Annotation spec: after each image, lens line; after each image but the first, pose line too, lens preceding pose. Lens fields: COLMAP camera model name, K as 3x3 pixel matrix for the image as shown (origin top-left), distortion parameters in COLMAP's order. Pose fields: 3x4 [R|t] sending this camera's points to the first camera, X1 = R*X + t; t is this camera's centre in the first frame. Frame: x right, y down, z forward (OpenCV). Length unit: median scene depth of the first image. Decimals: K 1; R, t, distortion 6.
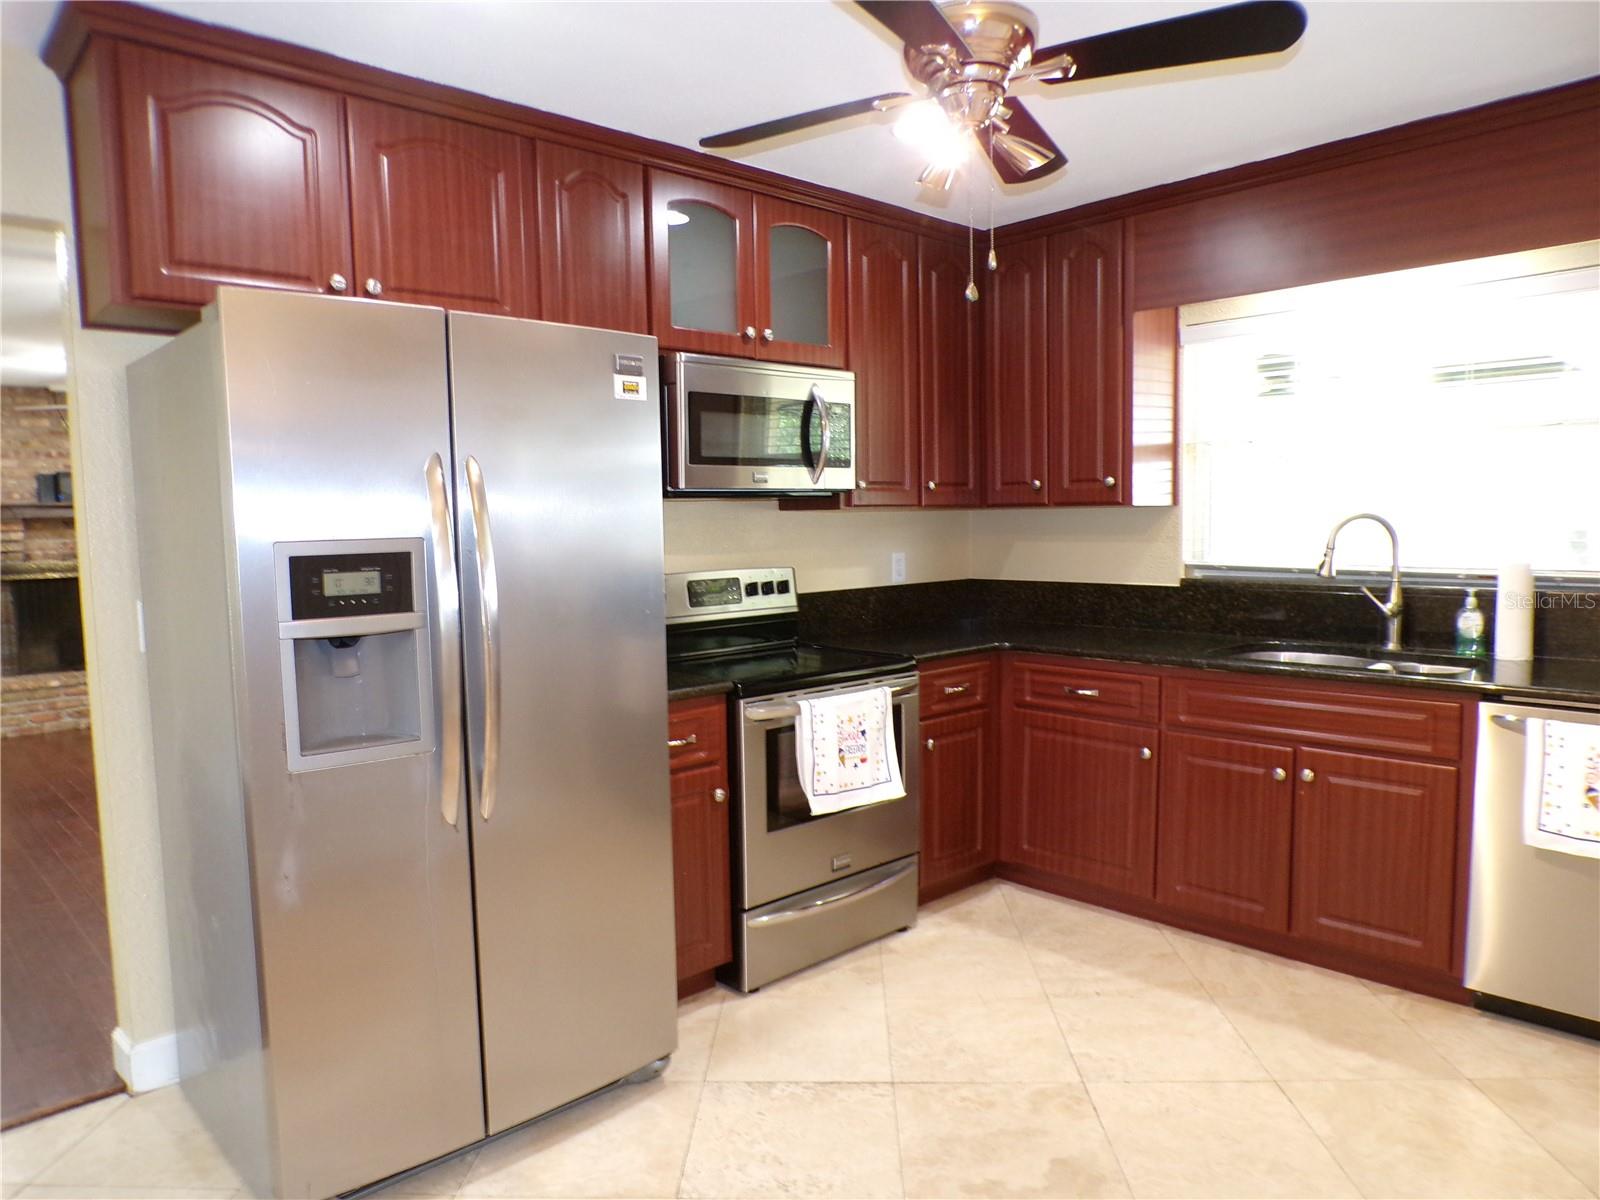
lens RADIAL K [[1081.2, 0, 799.5], [0, 1081.2, 605.9], [0, 0, 1]] dist [-0.037693, 0.007348]
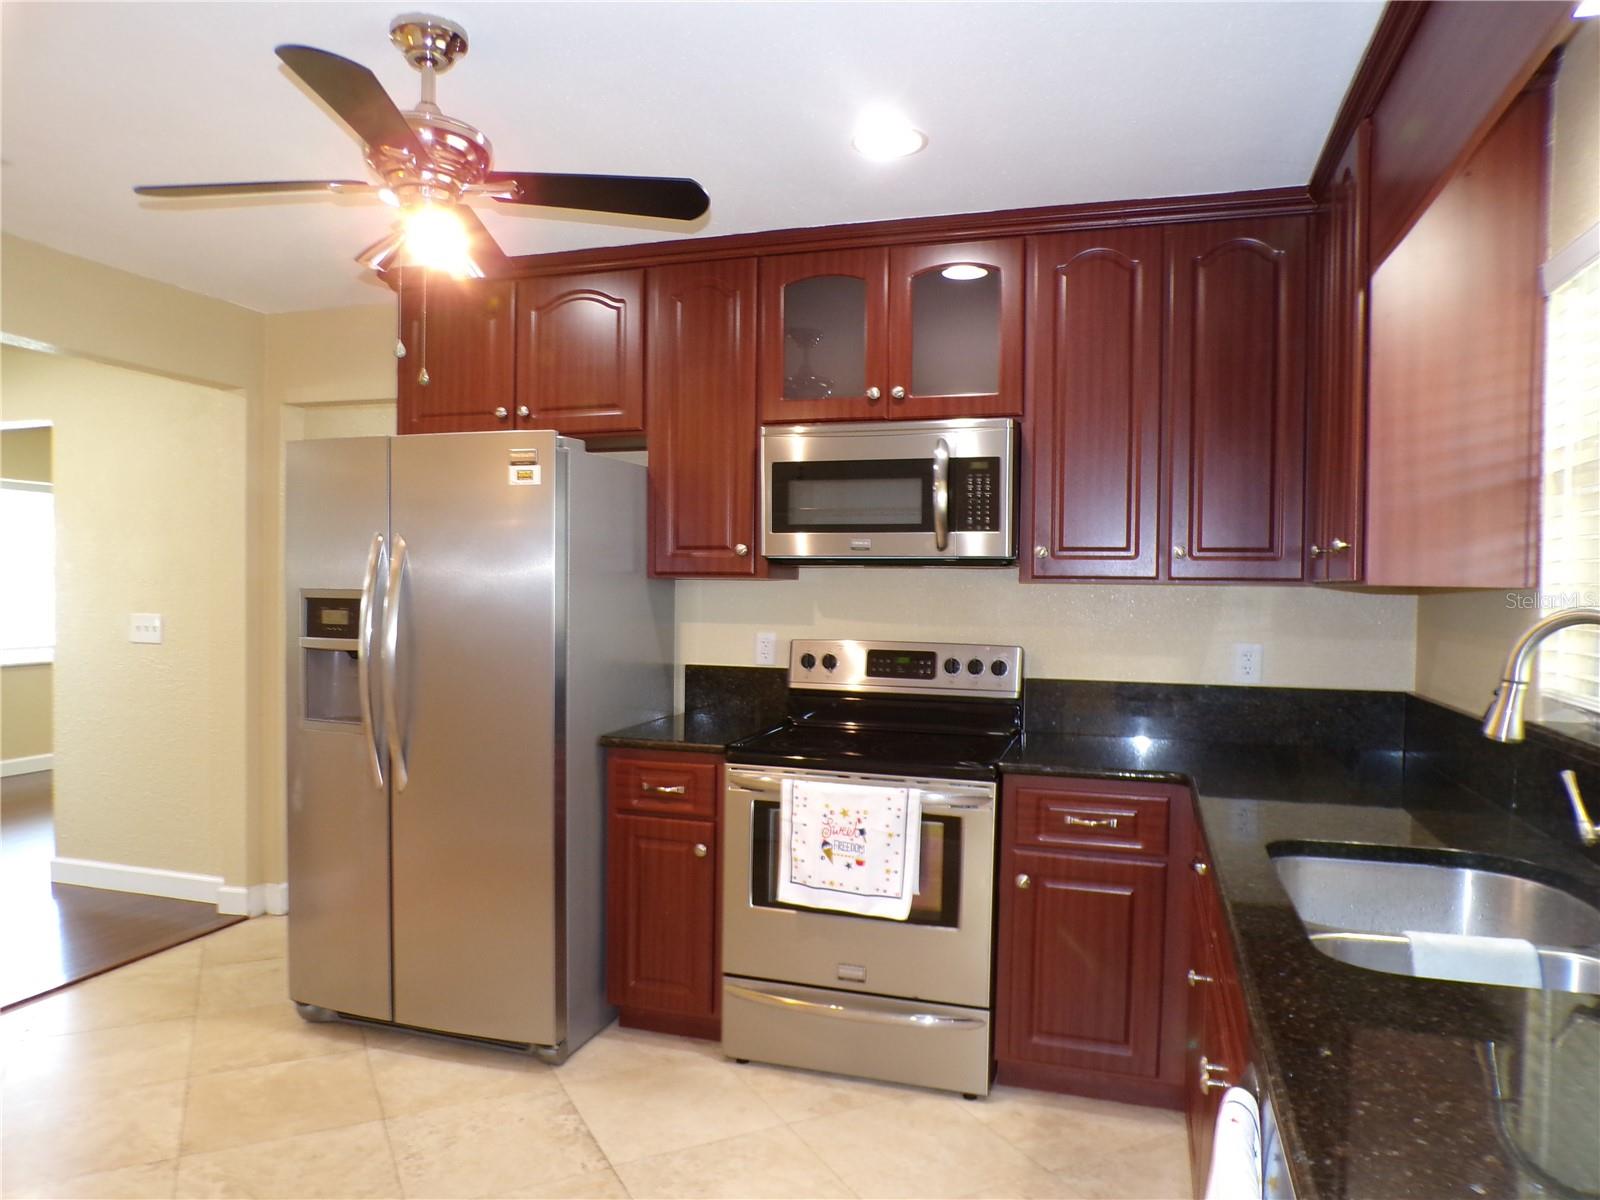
lens RADIAL K [[1081.2, 0, 790.2], [0, 1081.2, 606.4], [0, 0, 1]] dist [-0.037693, 0.007348]
pose [[0.481694, 0.041638, -0.875350, 1.074677], [-0.092733, 0.995684, -0.003668, -0.077465], [0.871419, 0.082941, 0.483476, 0.685926]]
